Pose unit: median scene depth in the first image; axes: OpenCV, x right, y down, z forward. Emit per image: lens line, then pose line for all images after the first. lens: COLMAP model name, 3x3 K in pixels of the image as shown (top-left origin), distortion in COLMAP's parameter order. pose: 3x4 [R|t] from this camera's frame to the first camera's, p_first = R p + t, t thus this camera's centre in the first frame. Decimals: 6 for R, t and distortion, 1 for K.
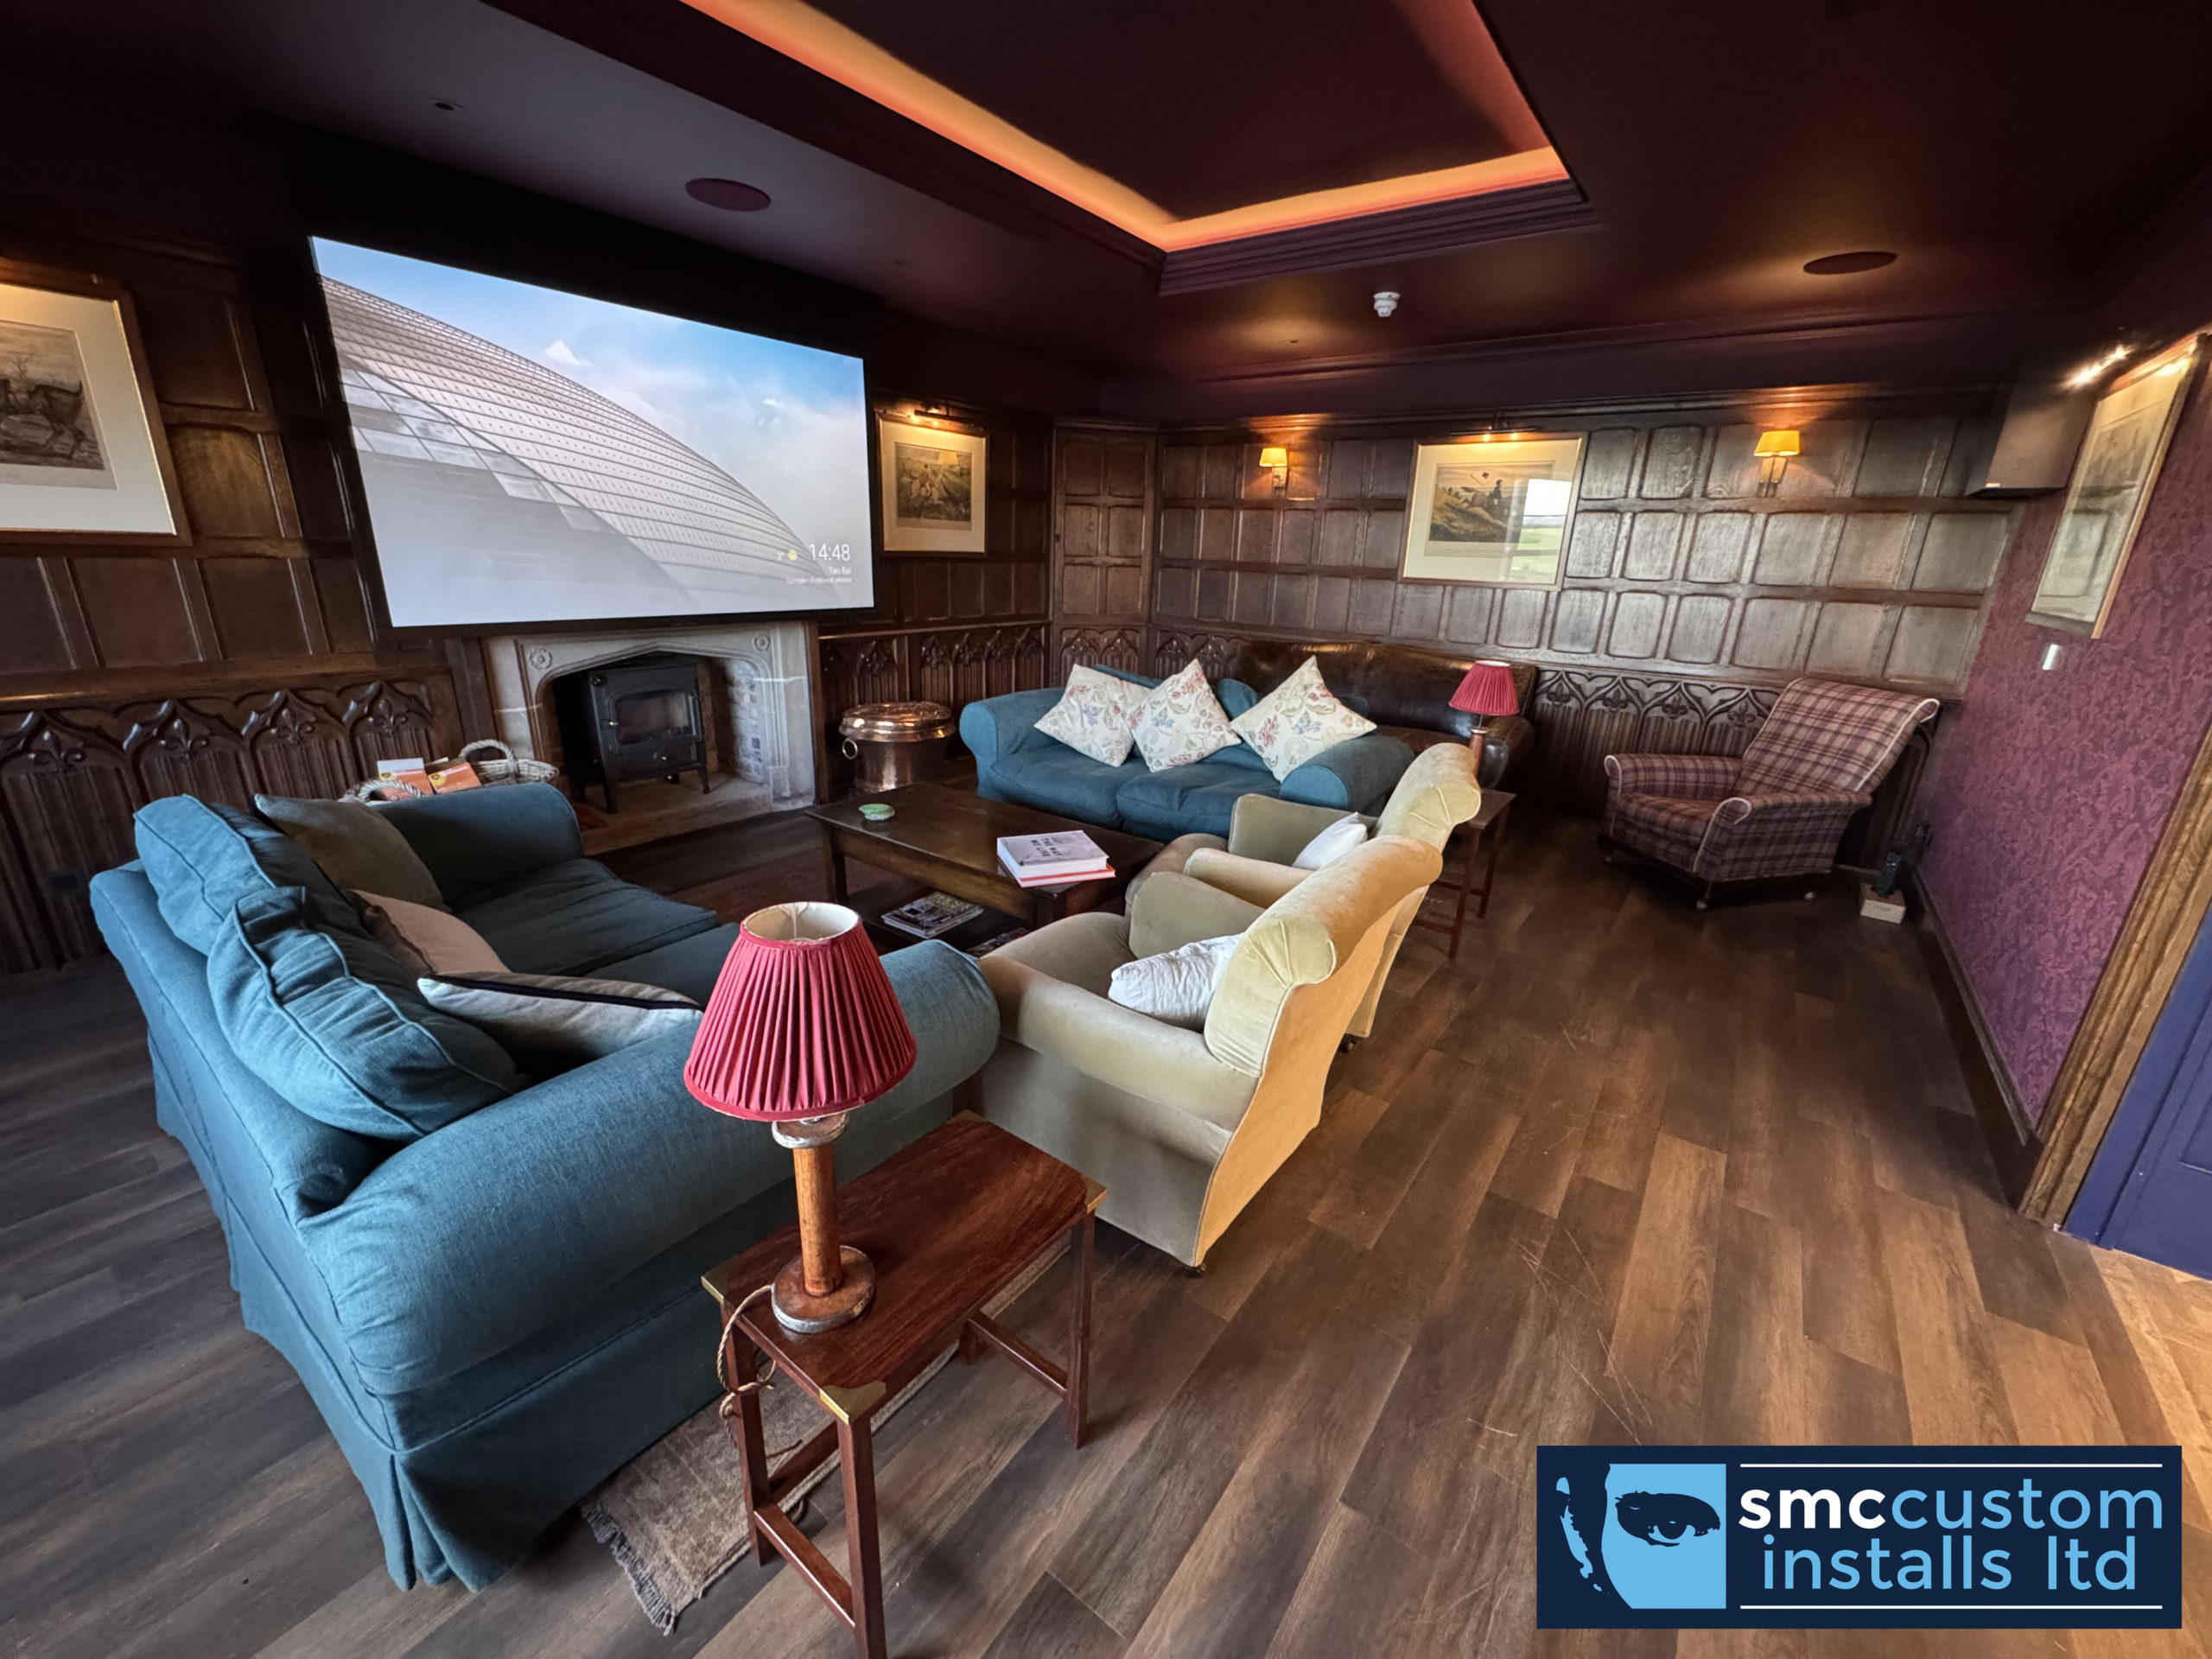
lens RADIAL K [[881.4, 0, 1105.2], [0, 881.4, 832.0], [0, 0, 1]] dist [-0.006973, 0.000078]
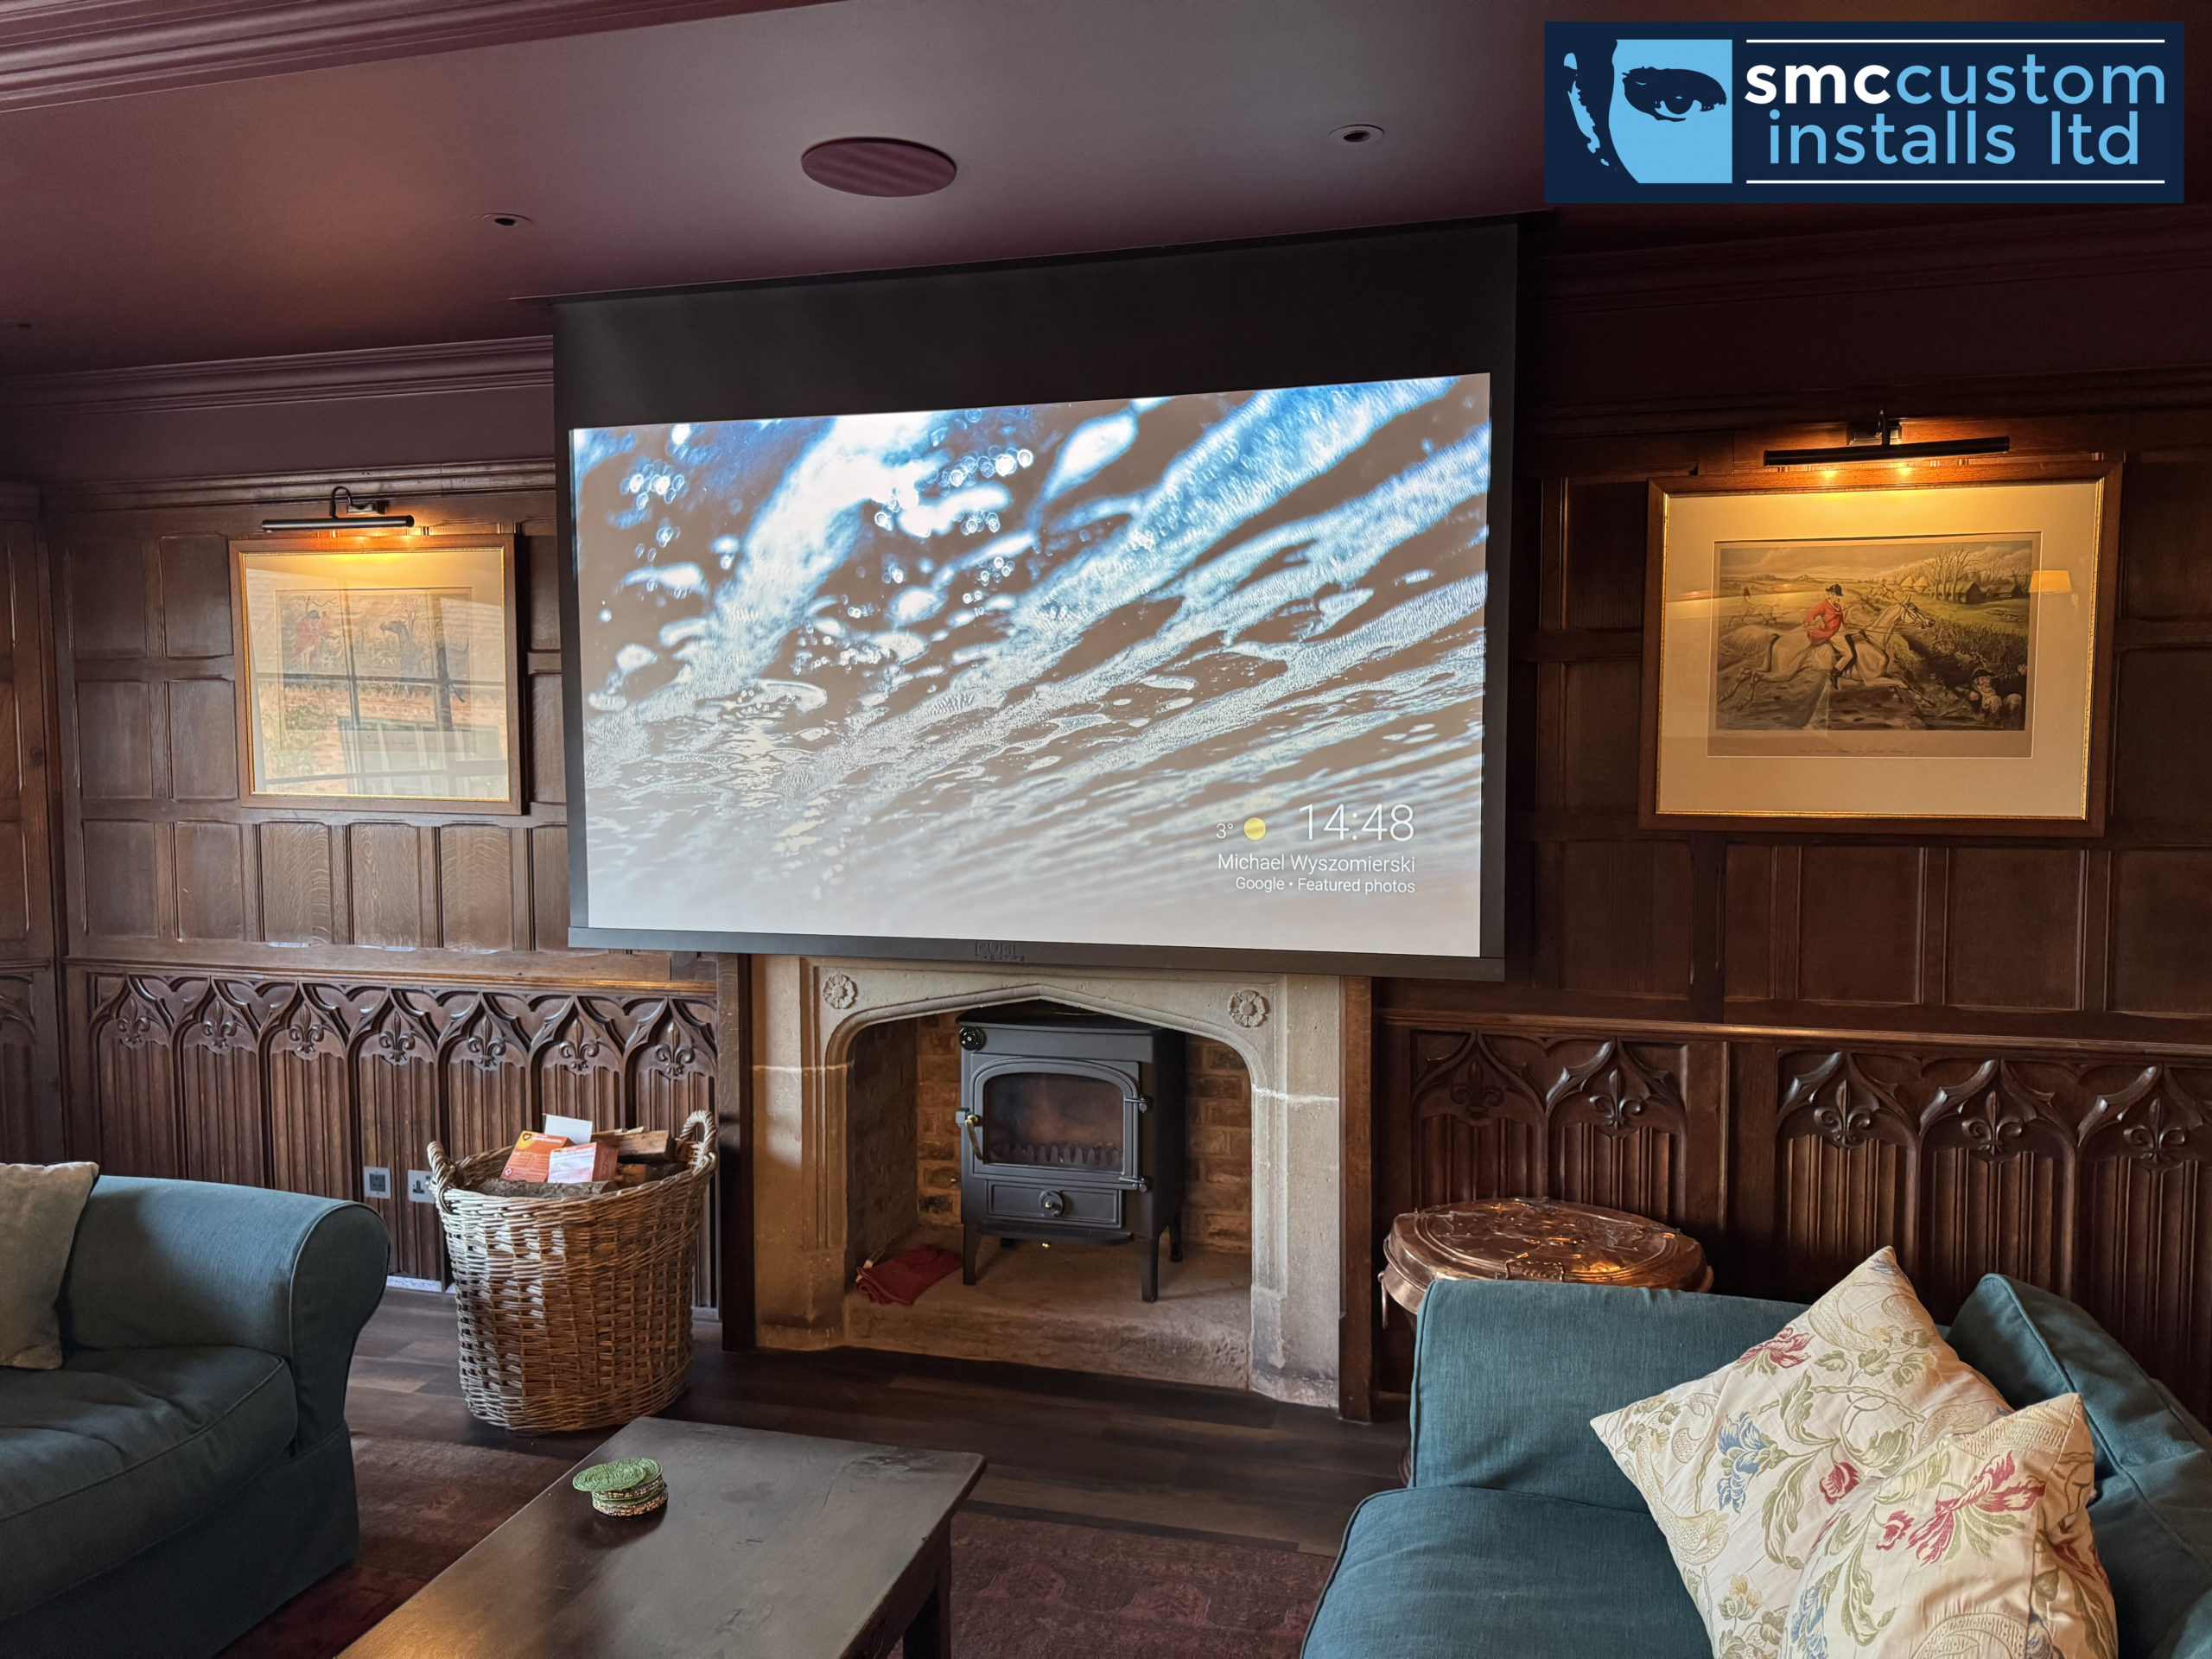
lens RADIAL K [[1547.7, 0, 1107.4], [0, 1547.7, 839.2], [0, 0, 1]] dist [0.118119, -0.173727]
pose [[0.360215, 0.026250, -0.932500, 0.343478], [-0.274610, 0.958296, -0.079103, -0.223217], [0.891535, 0.284568, 0.352401, 0.643180]]
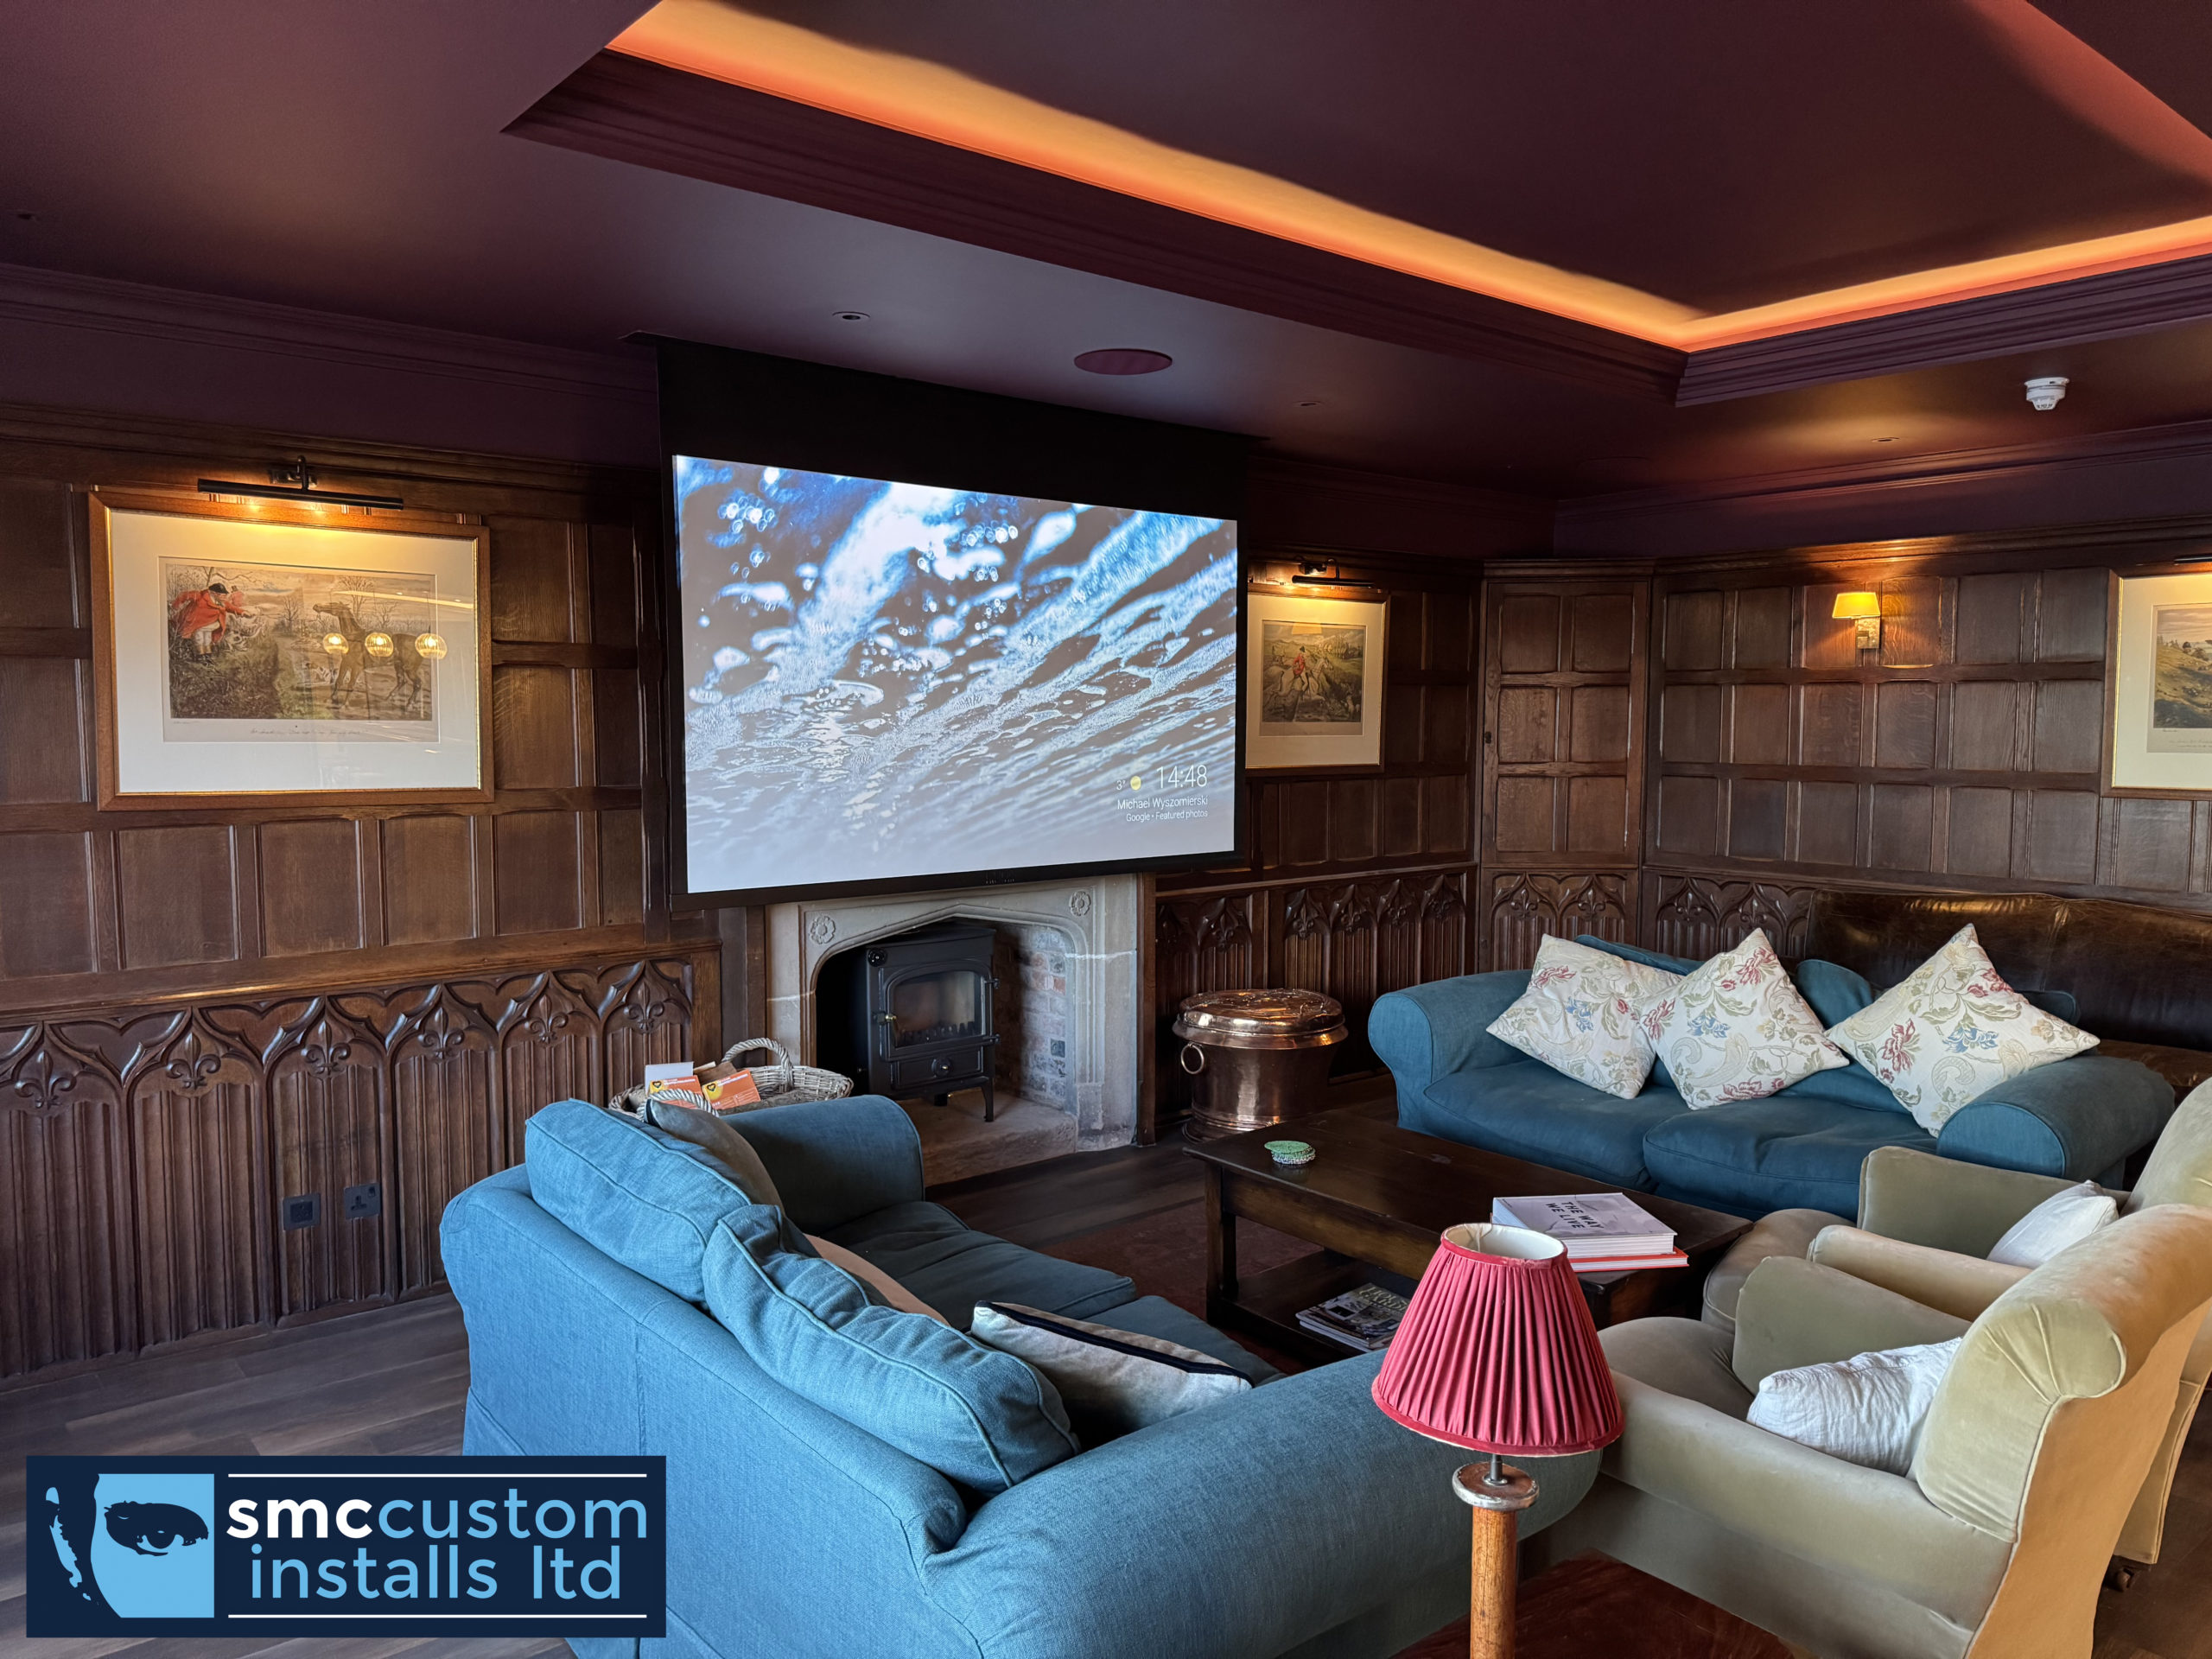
lens RADIAL K [[1547.7, 0, 1107.4], [0, 1547.7, 839.2], [0, 0, 1]] dist [0.118119, -0.173727]
pose [[0.971578, -0.015155, -0.236233, -0.080118], [-0.041190, 0.971901, -0.231756, 0.019994], [0.233108, 0.234900, 0.943654, -0.175929]]
